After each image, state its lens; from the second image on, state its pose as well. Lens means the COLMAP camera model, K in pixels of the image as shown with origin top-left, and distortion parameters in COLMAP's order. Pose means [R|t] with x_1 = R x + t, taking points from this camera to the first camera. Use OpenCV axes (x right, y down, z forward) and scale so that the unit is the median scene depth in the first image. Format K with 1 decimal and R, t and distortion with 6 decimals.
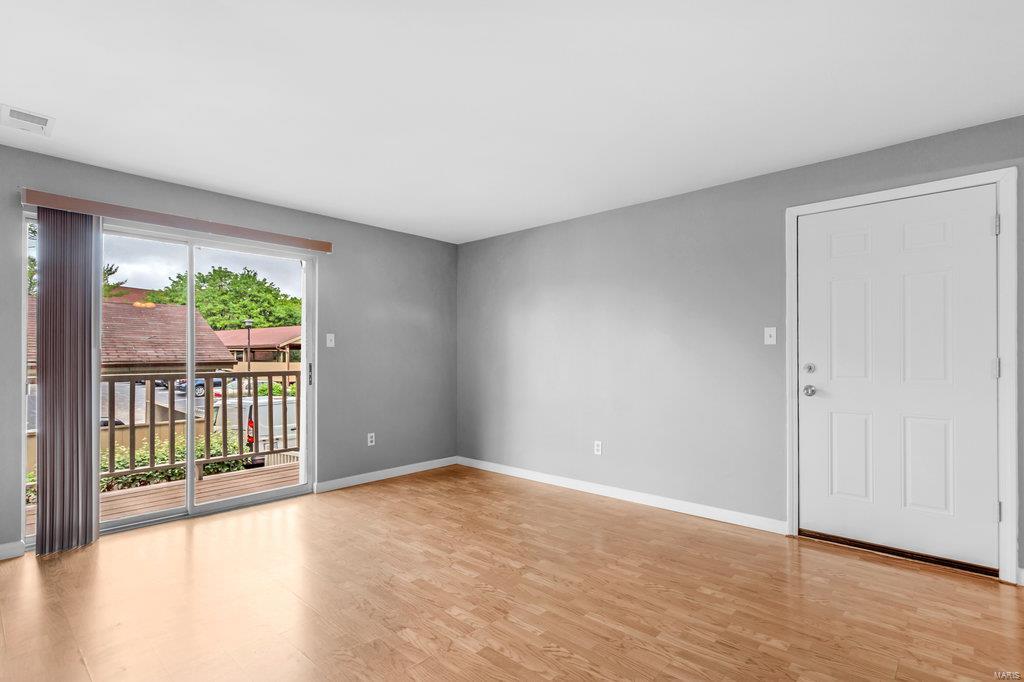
lens RADIAL K [[494.6, 0, 508.8], [0, 494.6, 343.5], [0, 0, 1]] dist [0.001847, -0.000035]
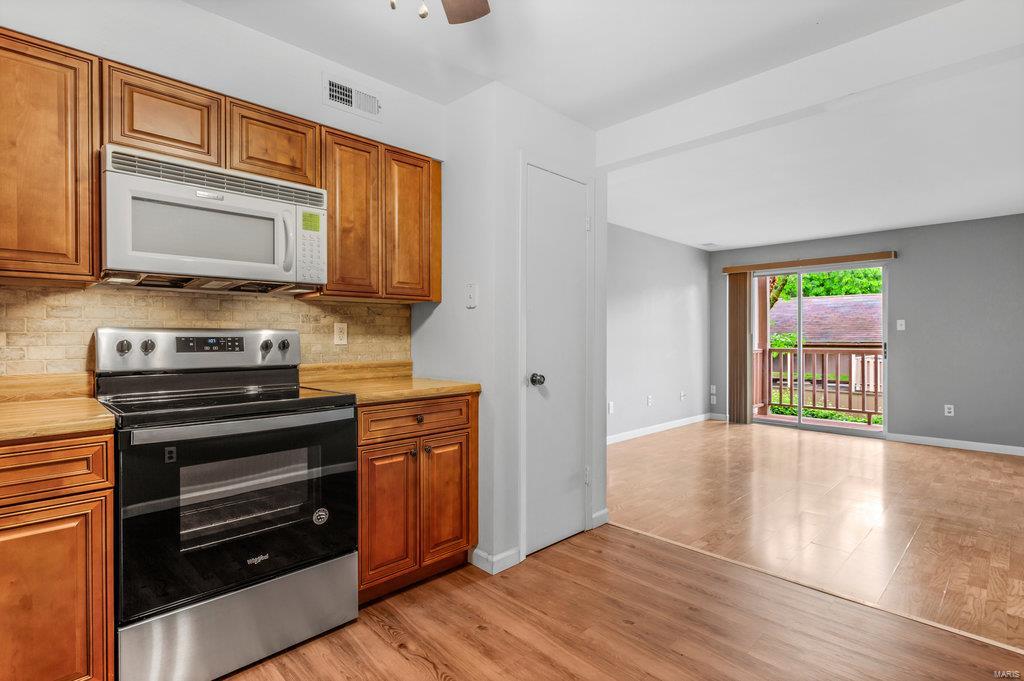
lens RADIAL K [[497.9, 0, 512.0], [0, 497.9, 340.5], [0, 0, 1]] dist [0.005993, 0.000405]
pose [[-0.053780, 0.002624, -0.998549, 1.323384], [0.024613, 0.999696, 0.001302, 0.010060], [0.998249, -0.024507, -0.053829, 0.090291]]
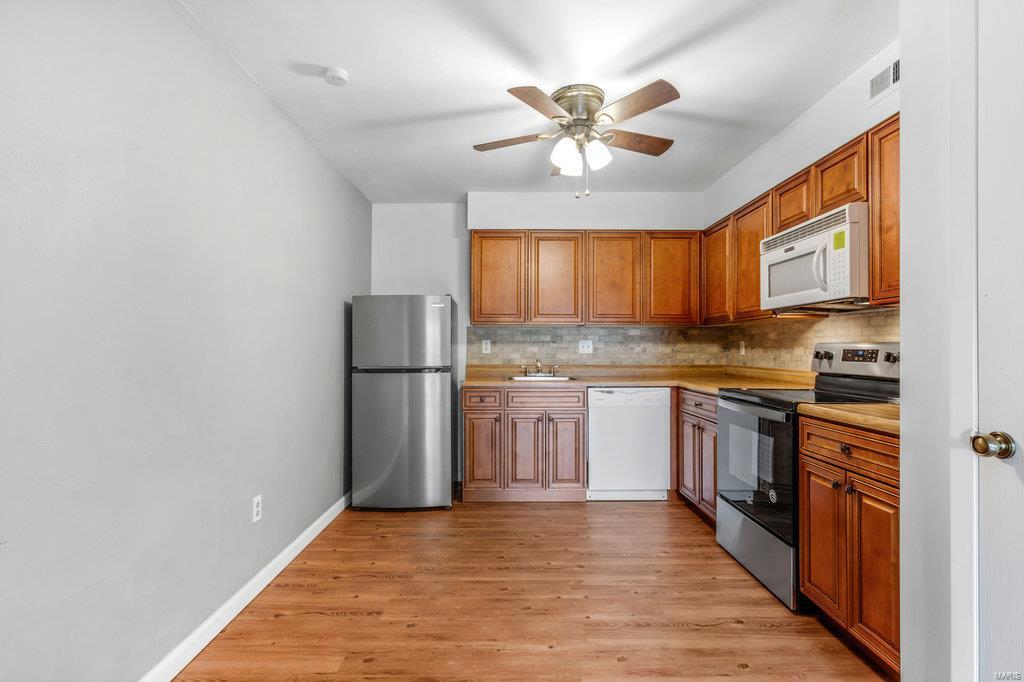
lens RADIAL K [[494.6, 0, 508.8], [0, 494.6, 343.5], [0, 0, 1]] dist [0.001847, -0.000035]
pose [[-0.683941, -0.000092, 0.729537, 0.497837], [-0.022152, 0.999542, -0.020642, 0.015636], [-0.729200, -0.030278, -0.683630, 0.593633]]
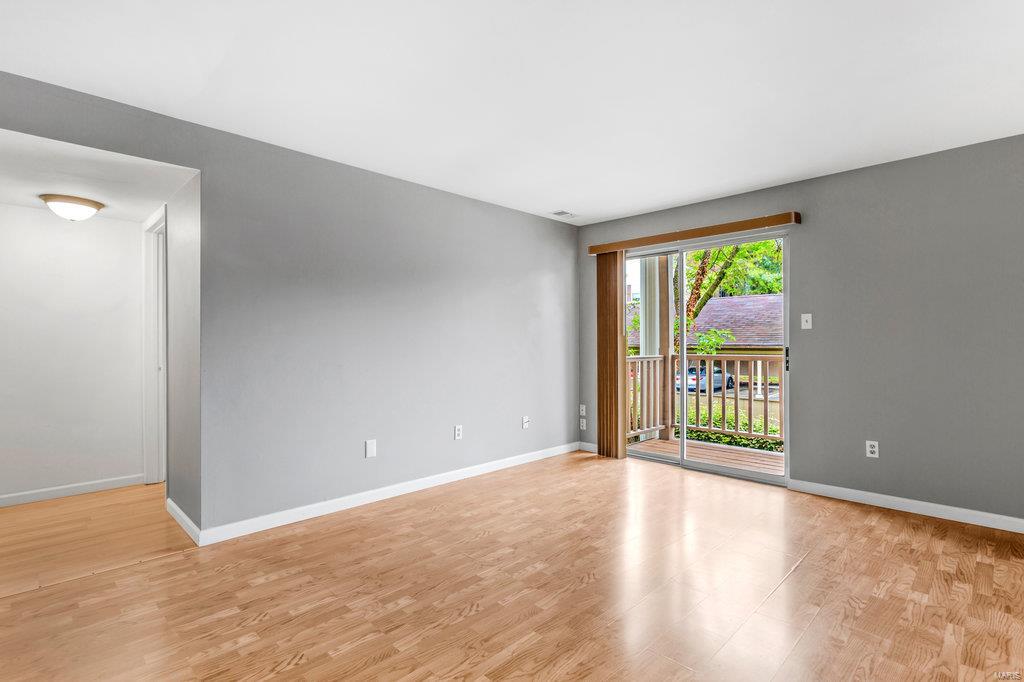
lens RADIAL K [[494.6, 0, 508.8], [0, 494.6, 343.5], [0, 0, 1]] dist [0.001847, -0.000035]
pose [[-0.045579, 0.002482, -0.998958, 0.717247], [0.031476, 0.999504, 0.001047, 0.020636], [0.998465, -0.031395, -0.045635, 0.697074]]
